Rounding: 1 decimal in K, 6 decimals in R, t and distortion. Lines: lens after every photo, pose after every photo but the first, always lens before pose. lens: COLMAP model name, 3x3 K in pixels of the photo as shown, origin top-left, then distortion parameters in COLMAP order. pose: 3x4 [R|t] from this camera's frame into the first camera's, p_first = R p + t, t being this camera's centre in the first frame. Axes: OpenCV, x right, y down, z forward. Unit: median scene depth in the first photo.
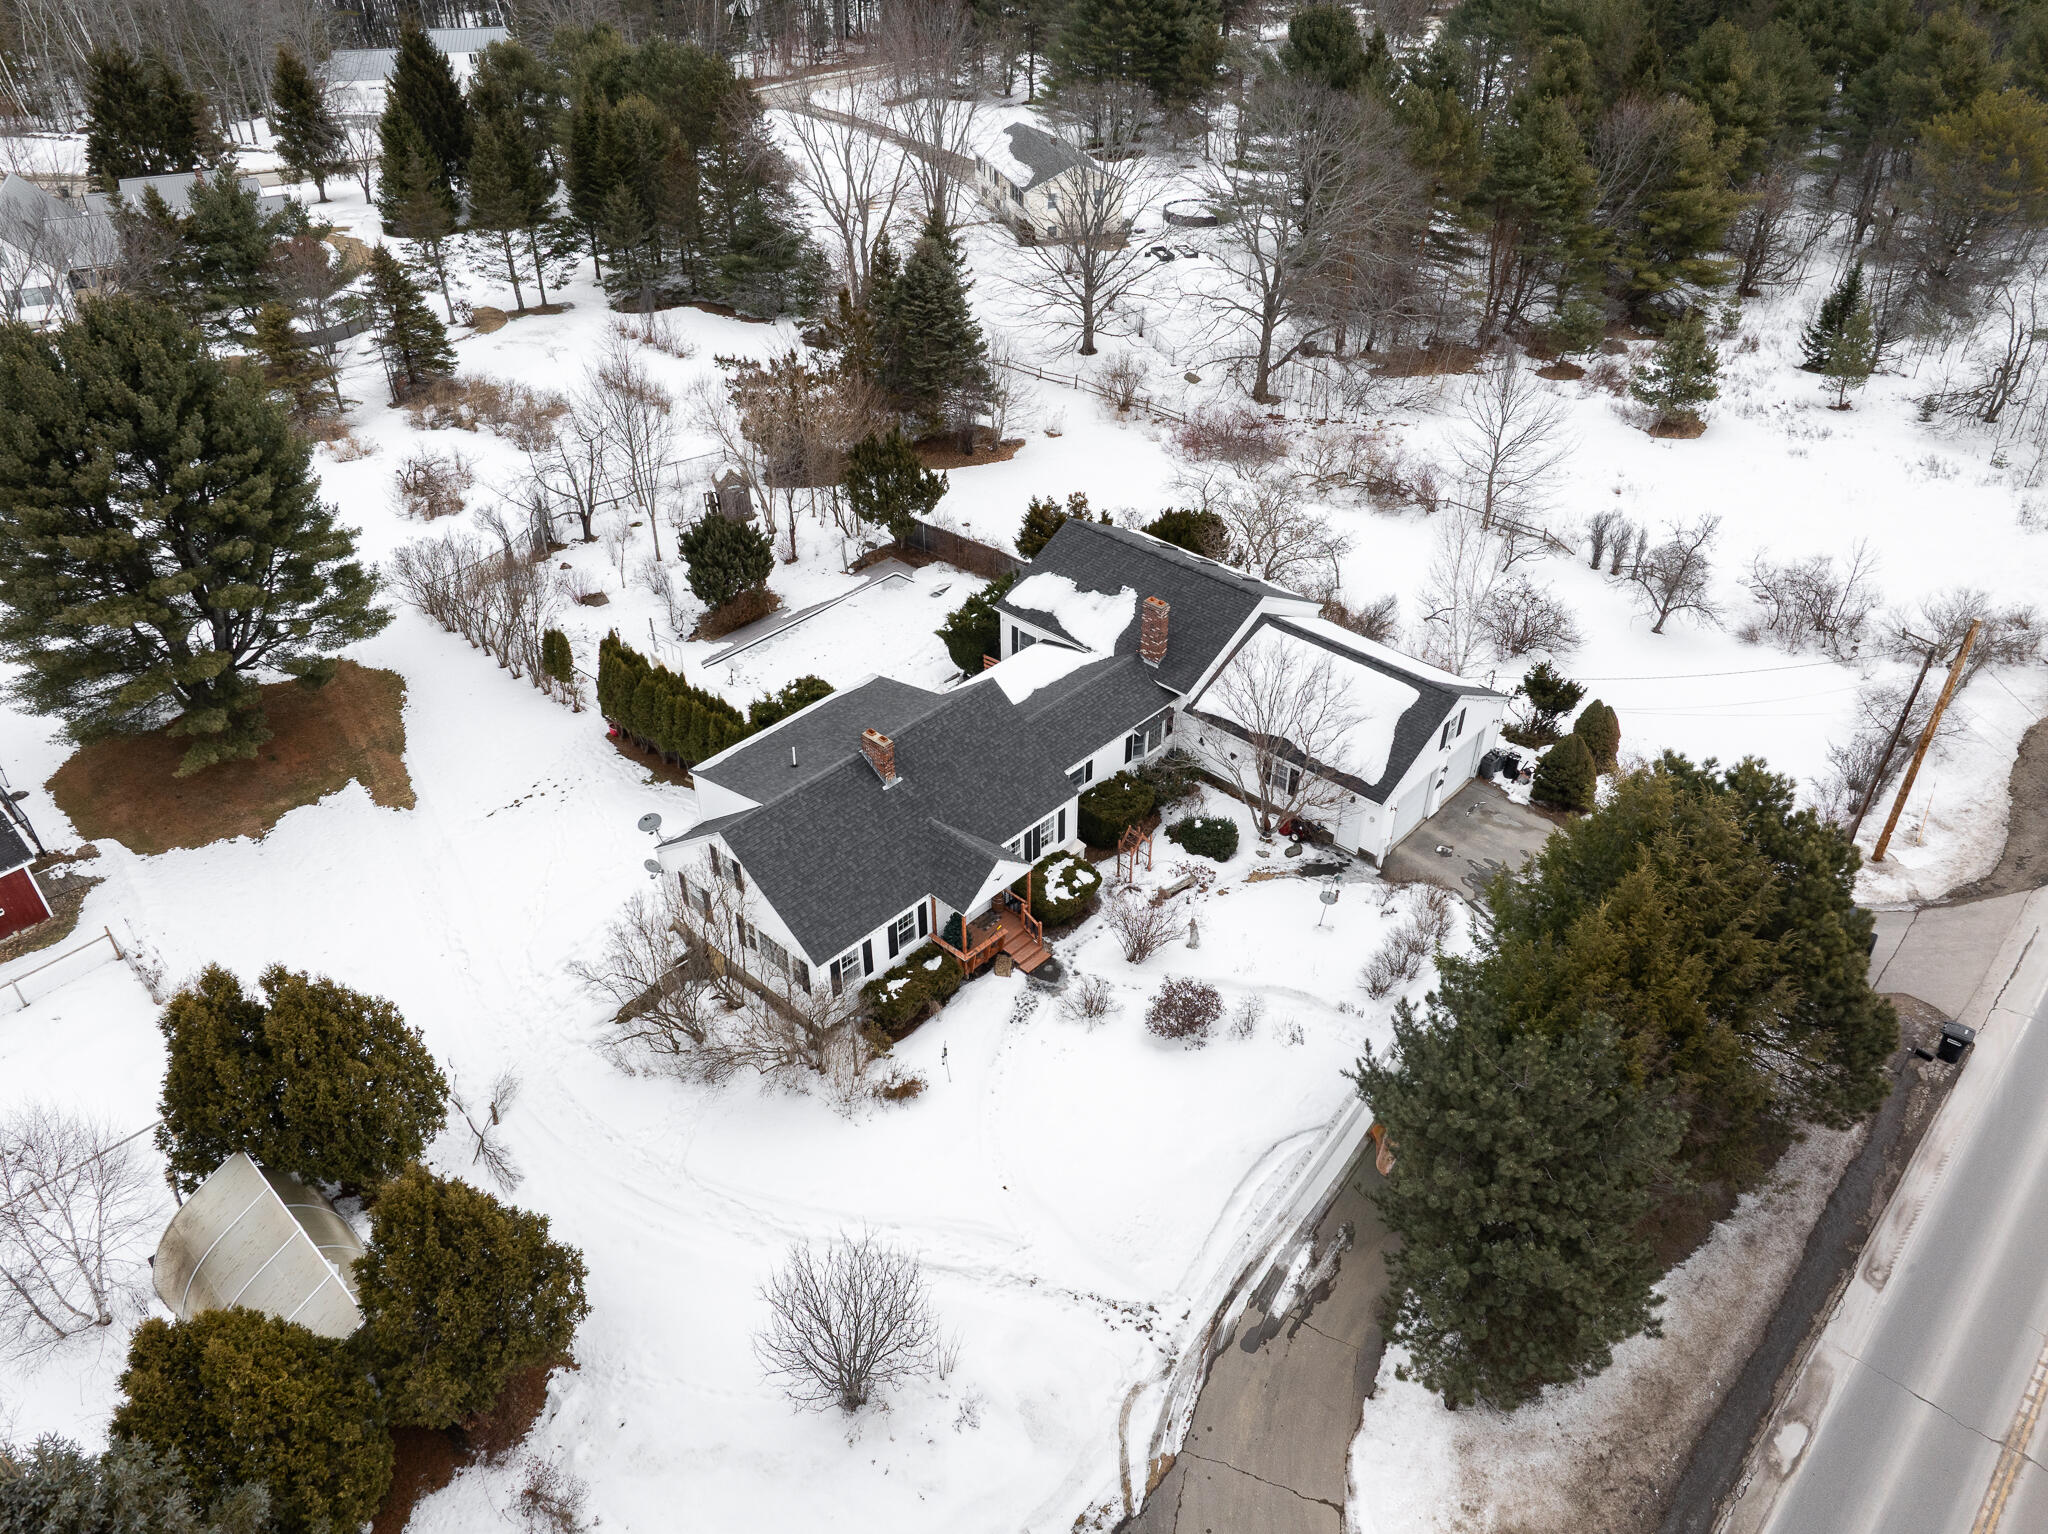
lens RADIAL K [[1440.9, 0, 1032.3], [0, 1440.9, 758.3], [0, 0, 1]] dist [-0.037939, 0.004937]
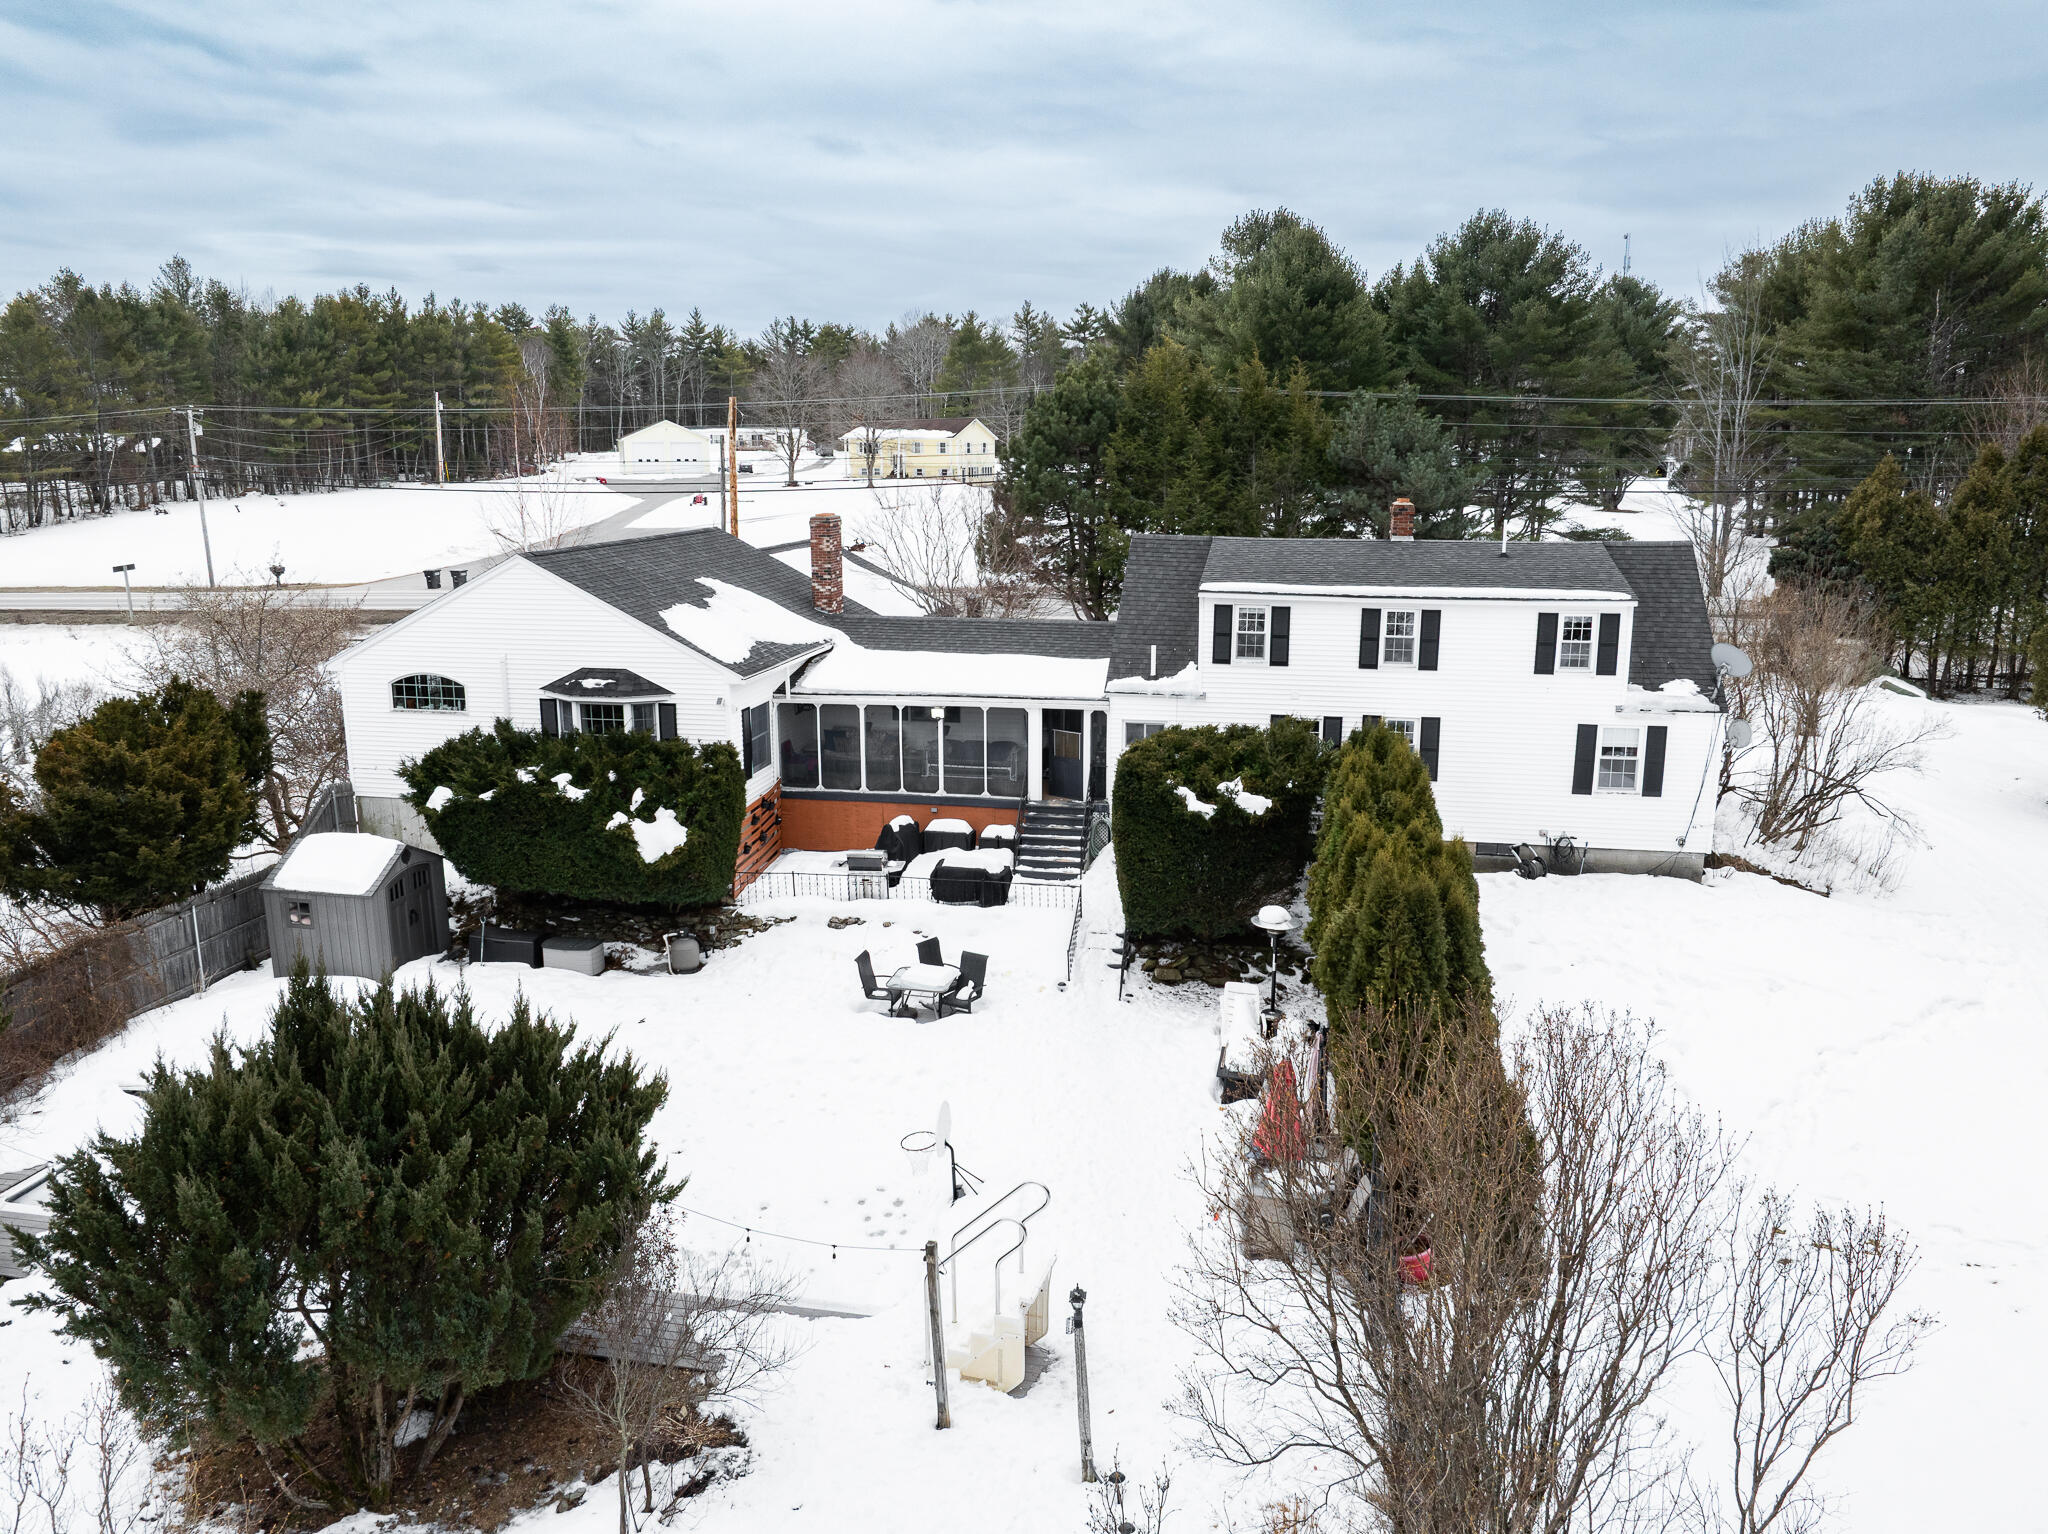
lens RADIAL K [[1440.9, 0, 1025.0], [0, 1440.9, 769.5], [0, 0, 1]] dist [-0.037939, 0.004937]
pose [[-0.522489, -0.187851, 0.831695, -0.344711], [0.495762, 0.726668, 0.475577, -0.191136], [-0.693704, 0.660807, -0.286547, 0.794815]]
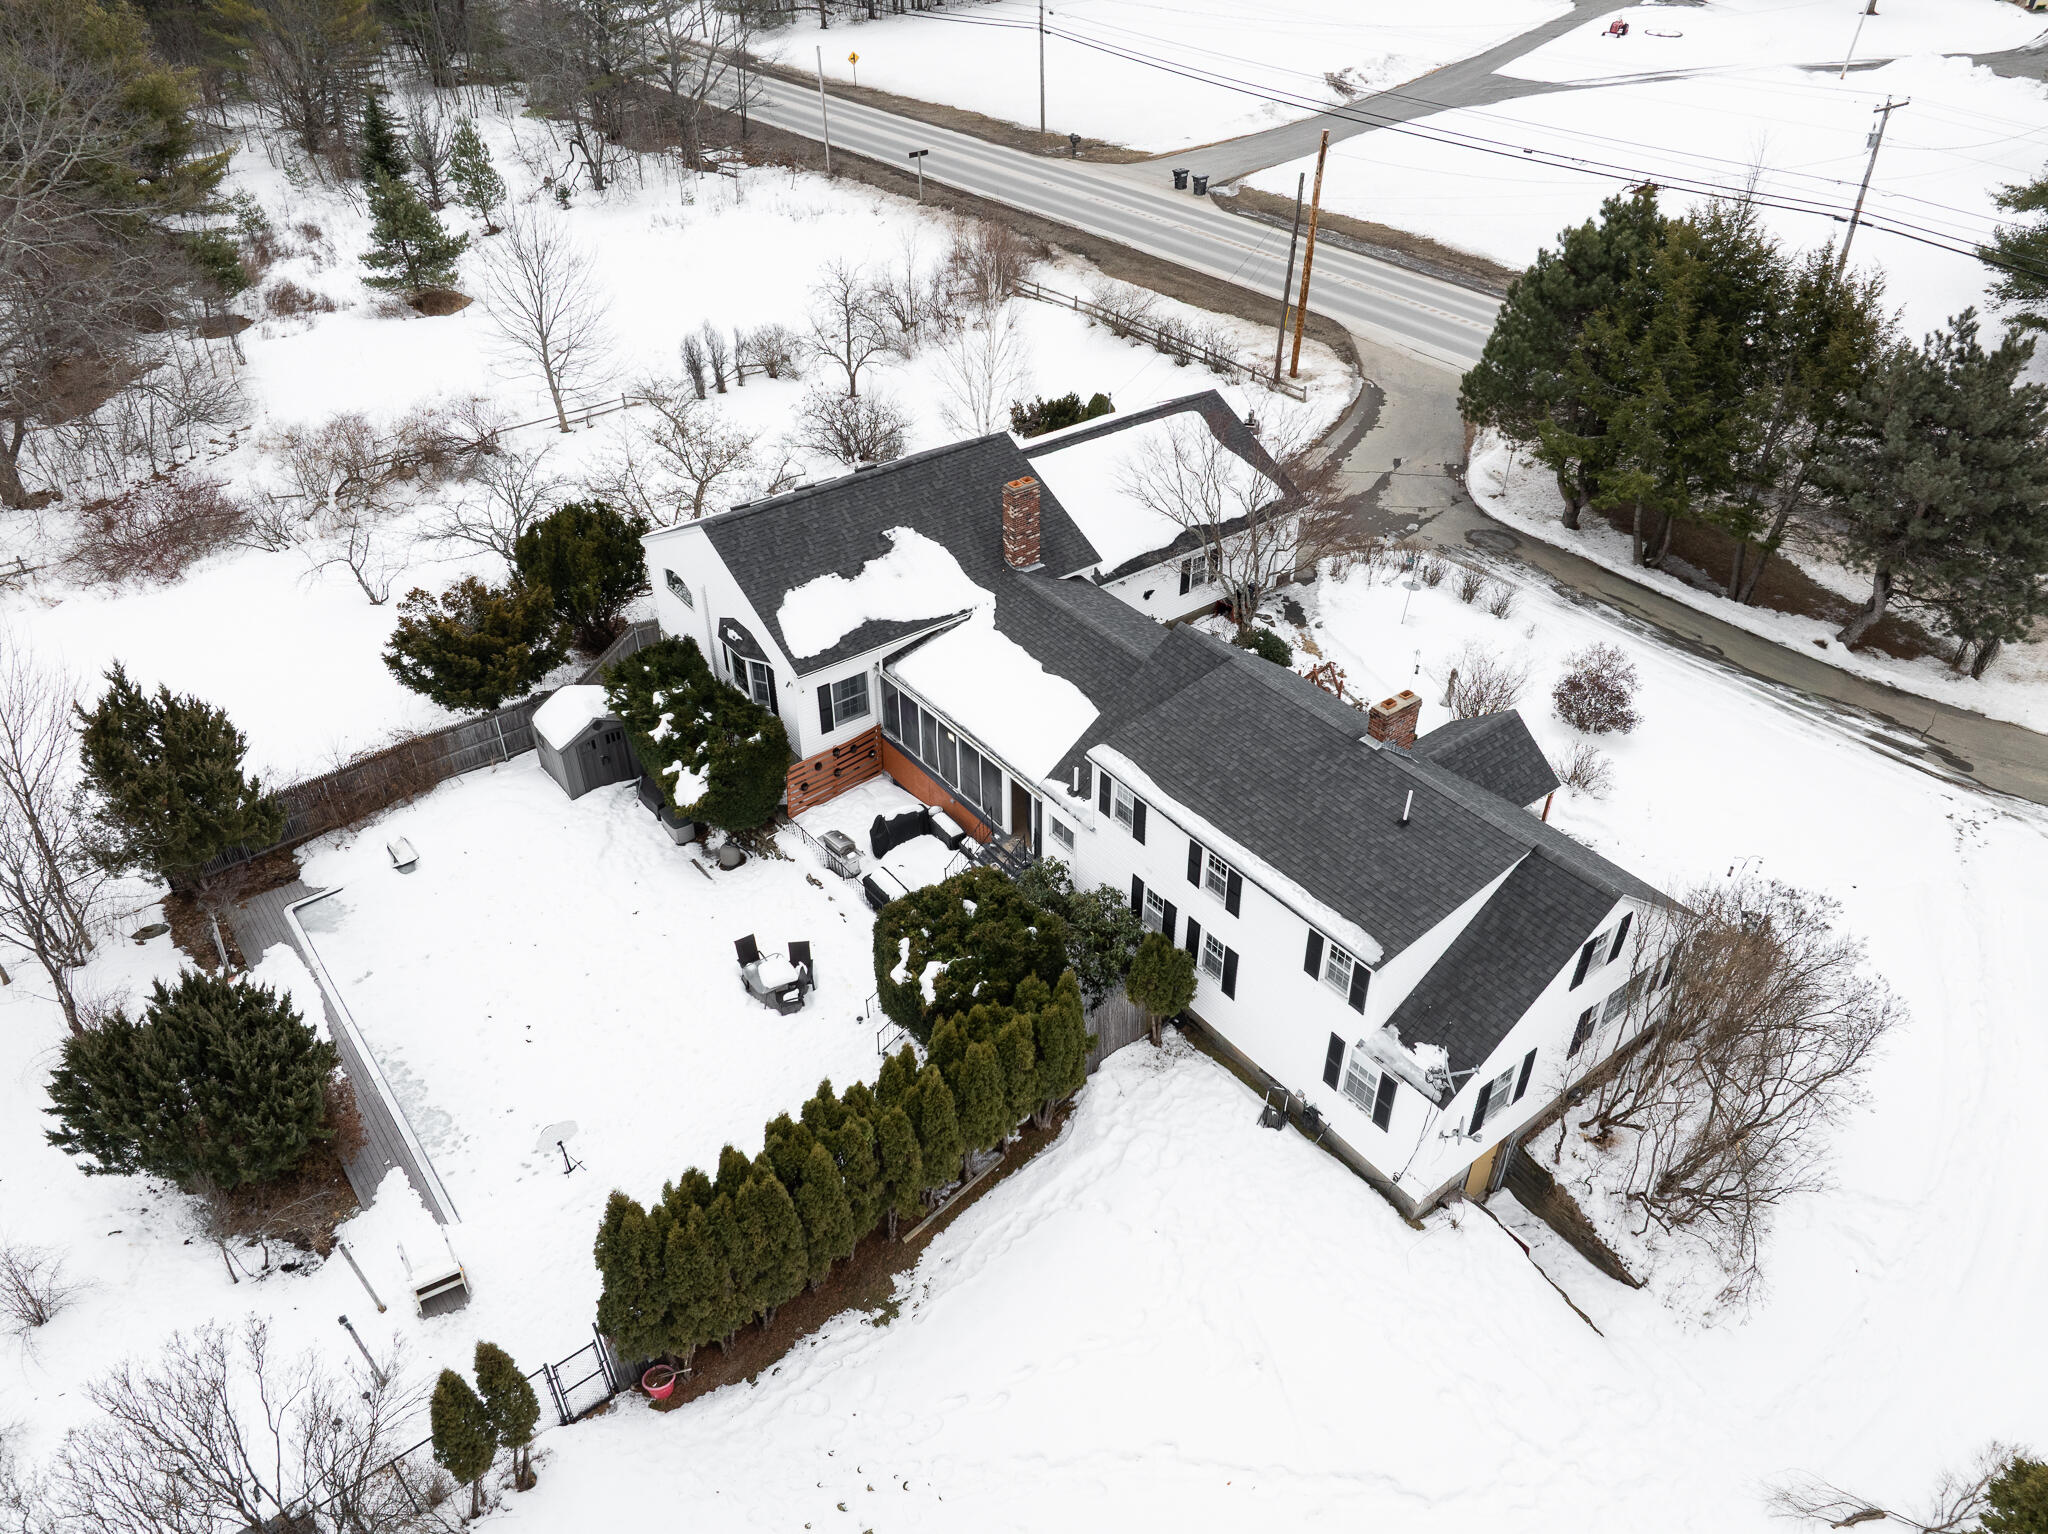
lens RADIAL K [[1440.9, 0, 1018.8], [0, 1440.9, 761.9], [0, 0, 1]] dist [-0.037939, 0.004937]
pose [[0.181806, -0.582234, 0.792433, -0.373225], [0.573986, 0.717163, 0.395242, -0.194242], [-0.798427, 0.382988, 0.464579, 0.478519]]
